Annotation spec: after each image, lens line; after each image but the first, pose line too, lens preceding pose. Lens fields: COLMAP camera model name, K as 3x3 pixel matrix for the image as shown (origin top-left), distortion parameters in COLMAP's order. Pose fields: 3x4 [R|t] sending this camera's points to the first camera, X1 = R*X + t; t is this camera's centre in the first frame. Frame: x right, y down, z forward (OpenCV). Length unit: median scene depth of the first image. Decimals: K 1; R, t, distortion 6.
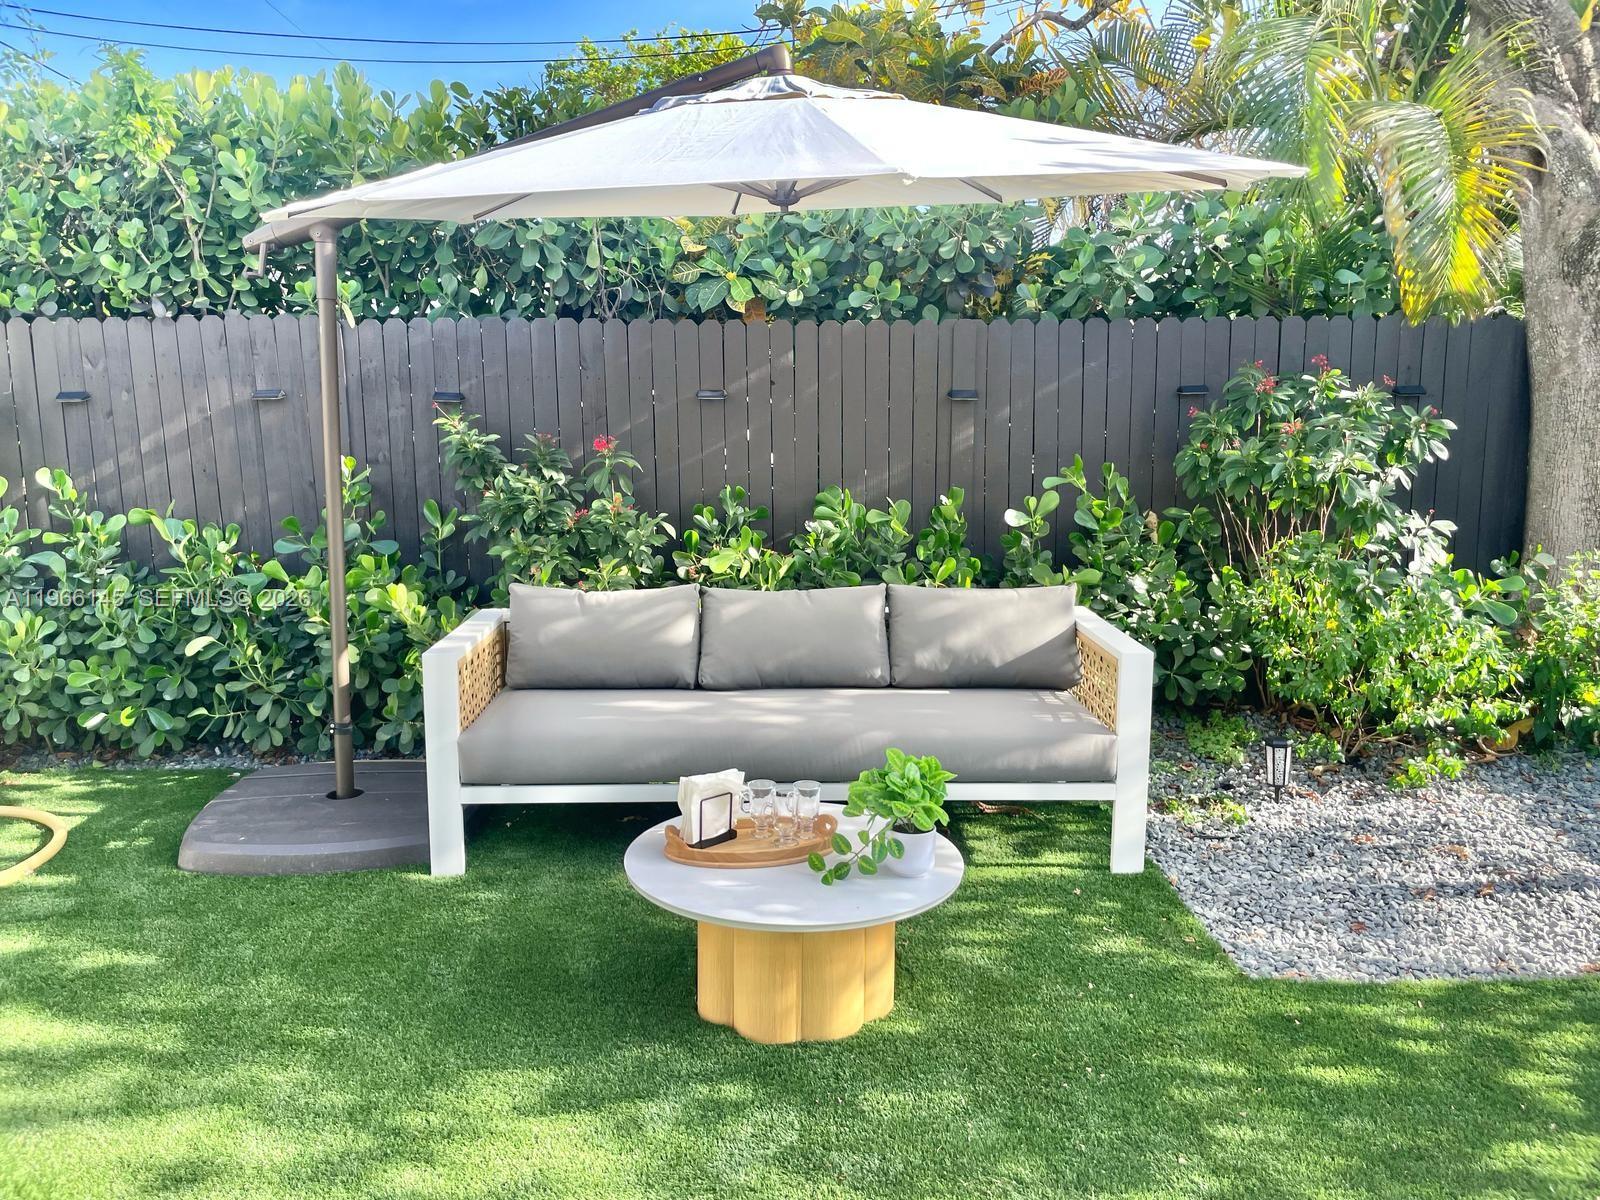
lens RADIAL K [[1236.3, 0, 790.2], [0, 1236.3, 592.1], [0, 0, 1]] dist [0.063265, -0.072768]
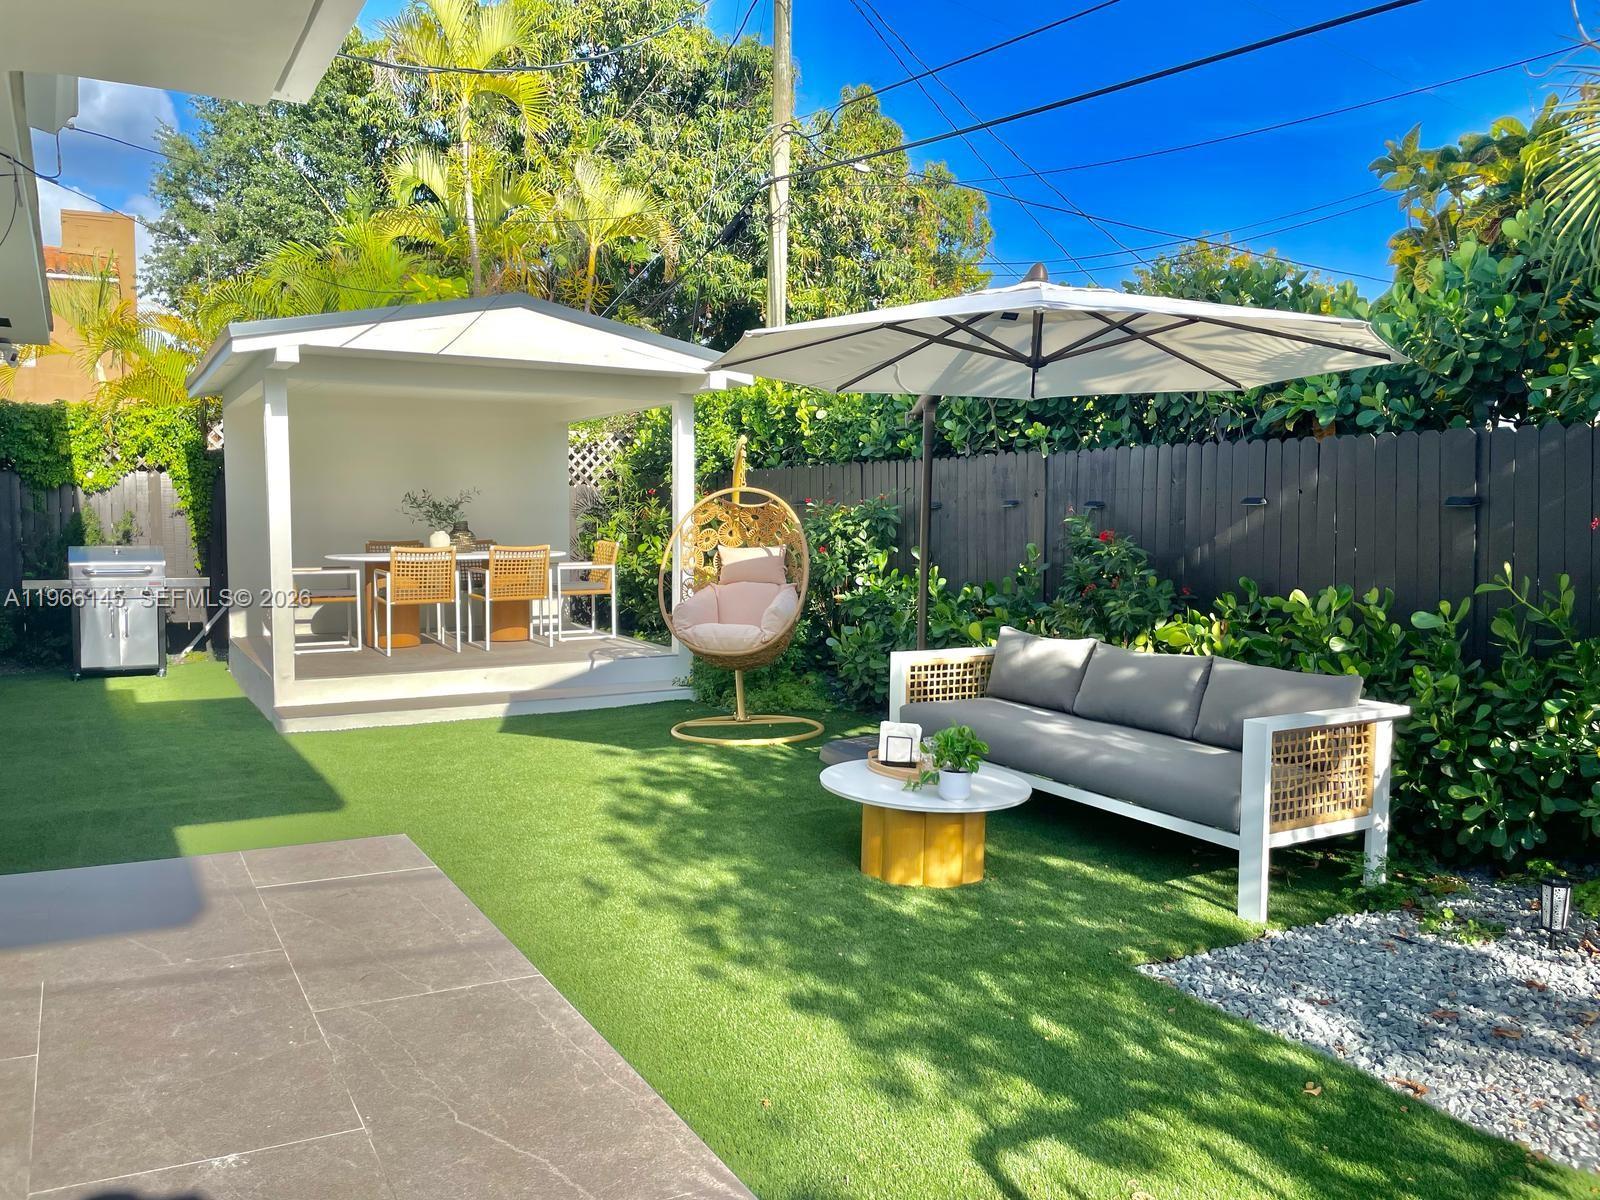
lens RADIAL K [[1236.3, 0, 790.2], [0, 1236.3, 592.1], [0, 0, 1]] dist [0.063265, -0.072768]
pose [[0.481667, 0.066531, -0.873825, 0.821068], [-0.152244, 0.988305, -0.008672, 0.002696], [0.863029, 0.137212, 0.486162, 0.049167]]
